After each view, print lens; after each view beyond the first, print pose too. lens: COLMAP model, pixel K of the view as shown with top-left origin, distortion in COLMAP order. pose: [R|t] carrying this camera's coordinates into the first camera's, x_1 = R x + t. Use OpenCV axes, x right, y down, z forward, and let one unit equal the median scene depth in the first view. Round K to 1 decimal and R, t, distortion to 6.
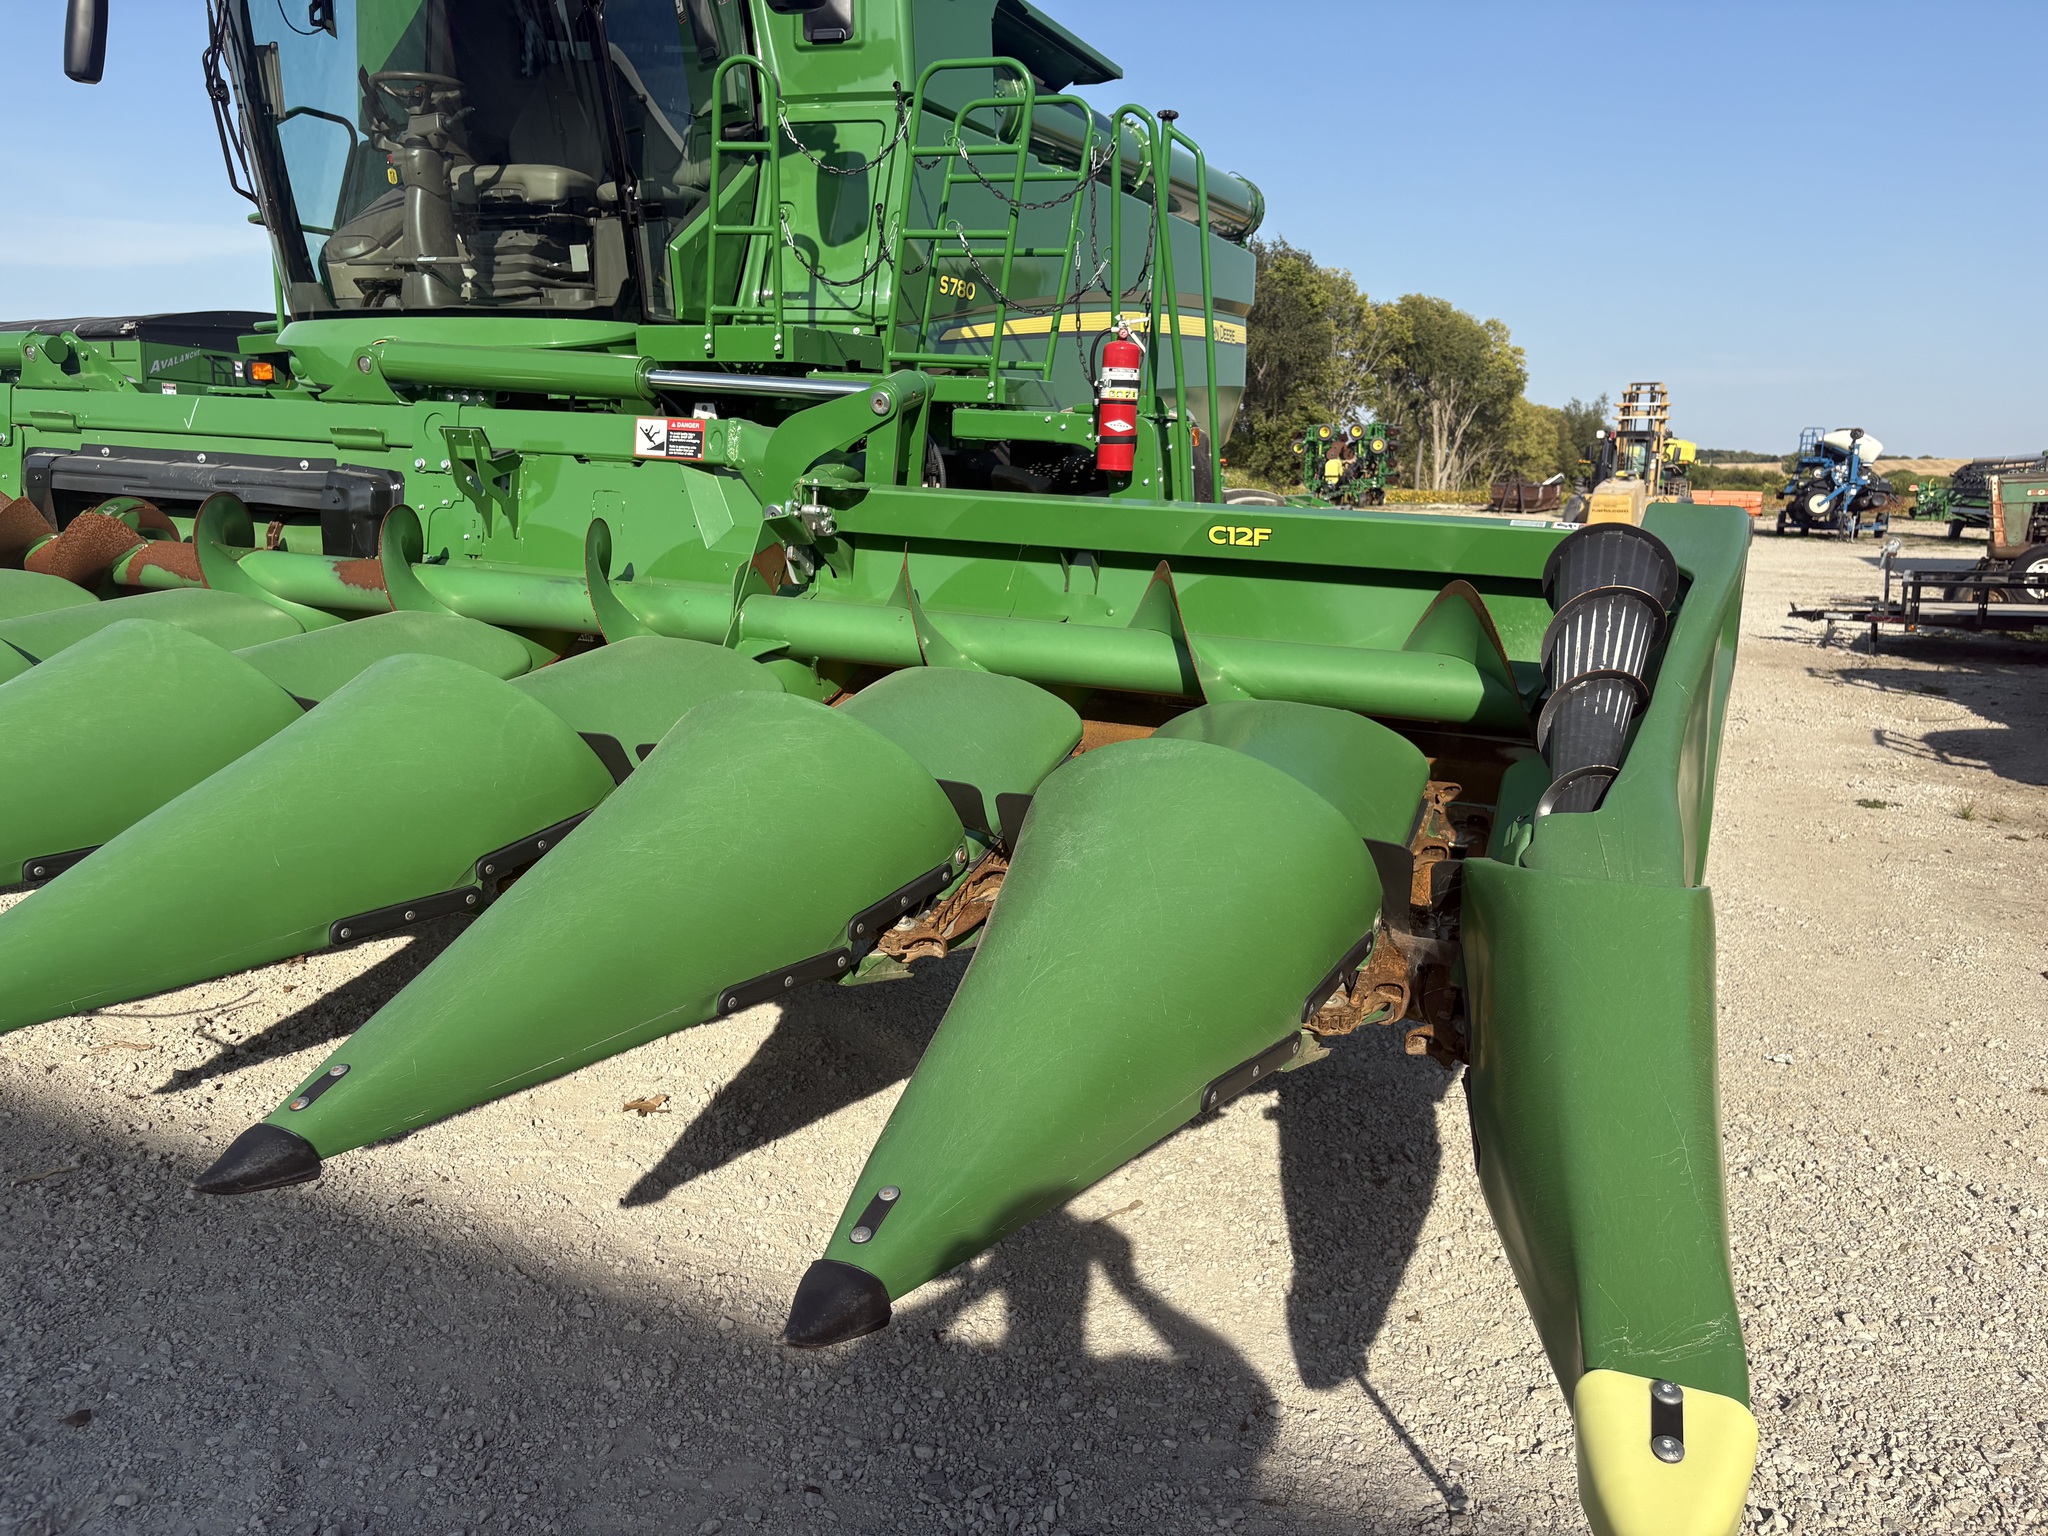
lens RADIAL K [[1496.0, 0, 935.2], [0, 1496.0, 804.5], [0, 0, 1]] dist [-0.012495, -0.003345]
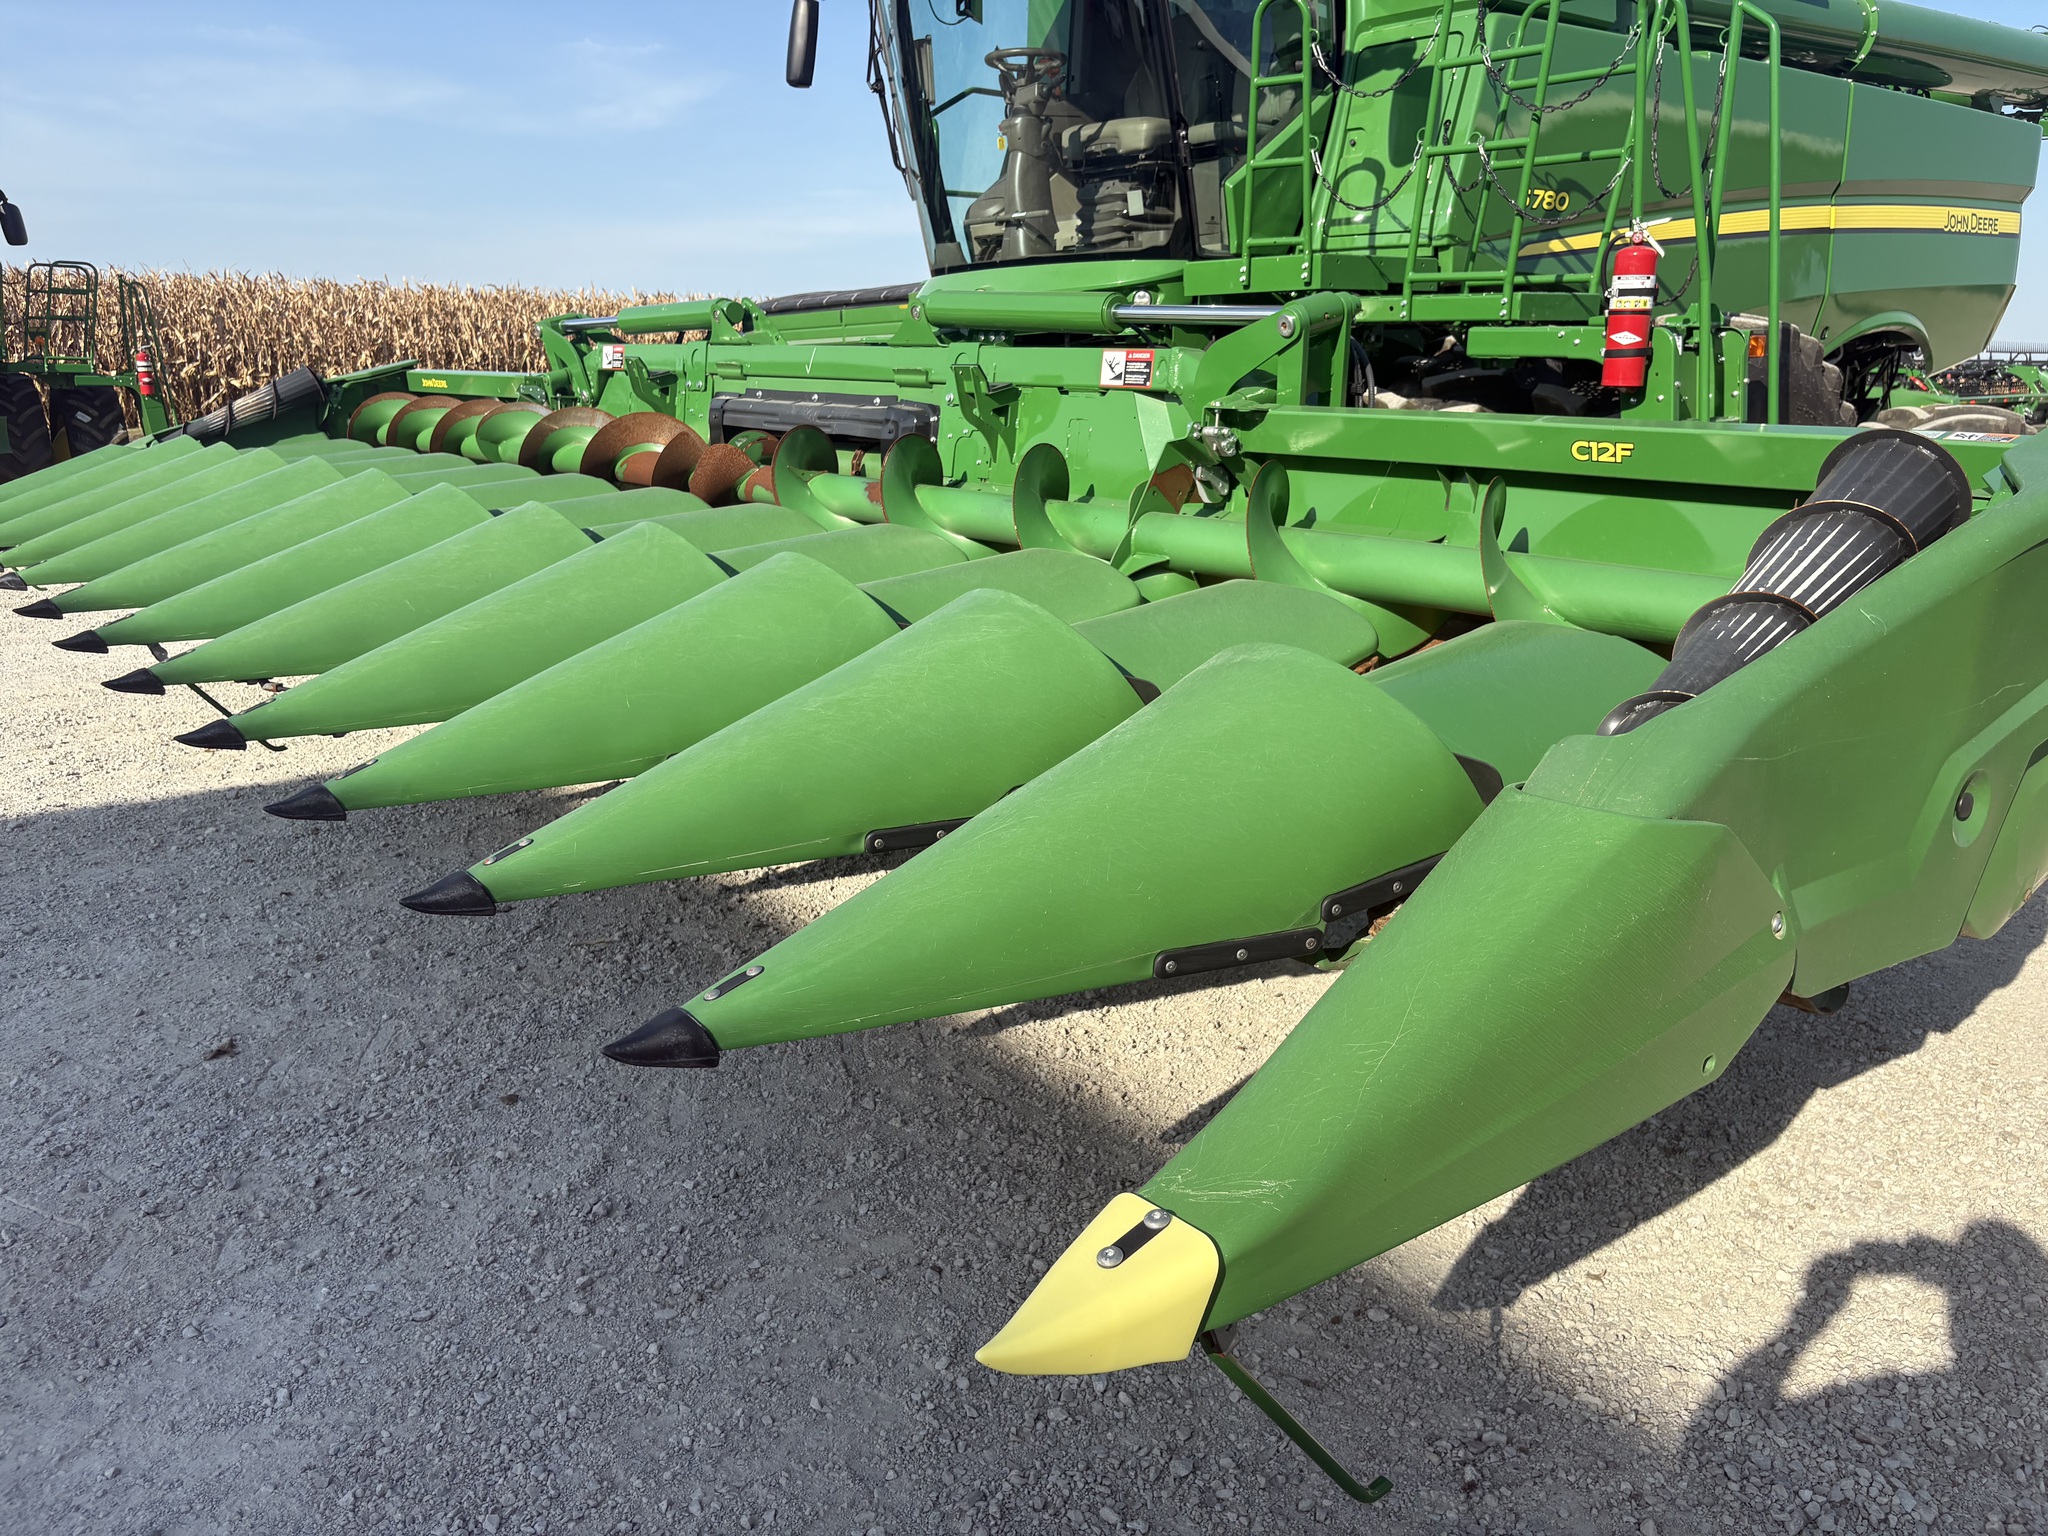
lens RADIAL K [[1536.0, 0, 1066.1], [0, 1536.0, 768.8], [0, 0, 1]] dist [-0.005902, -0.006496]
pose [[0.887631, 0.082903, -0.453033, 0.270184], [-0.076818, 0.996536, 0.031852, 0.011455], [0.454104, 0.006528, 0.890925, -0.012326]]
